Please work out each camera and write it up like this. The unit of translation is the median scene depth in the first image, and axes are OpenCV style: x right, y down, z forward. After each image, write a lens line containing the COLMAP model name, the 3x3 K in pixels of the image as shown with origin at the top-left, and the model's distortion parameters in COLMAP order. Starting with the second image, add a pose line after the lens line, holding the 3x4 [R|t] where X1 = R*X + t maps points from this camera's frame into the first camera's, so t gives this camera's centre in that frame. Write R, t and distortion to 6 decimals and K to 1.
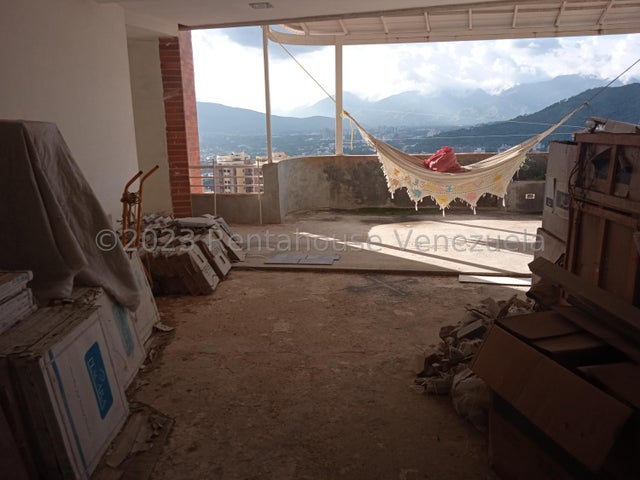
lens RADIAL K [[521.7, 0, 315.2], [0, 521.7, 236.4], [0, 0, 1]] dist [0.031623, -0.019156]
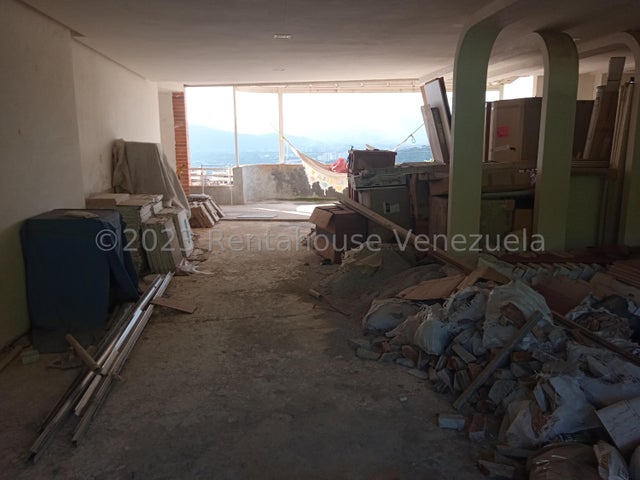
lens RADIAL K [[521.7, 0, 321.1], [0, 521.7, 245.3], [0, 0, 1]] dist [0.031623, -0.019156]
pose [[0.995631, -0.004401, 0.093270, 0.021817], [0.005808, 0.999873, -0.014825, 0.139395], [-0.093193, 0.015302, 0.995530, -0.694004]]
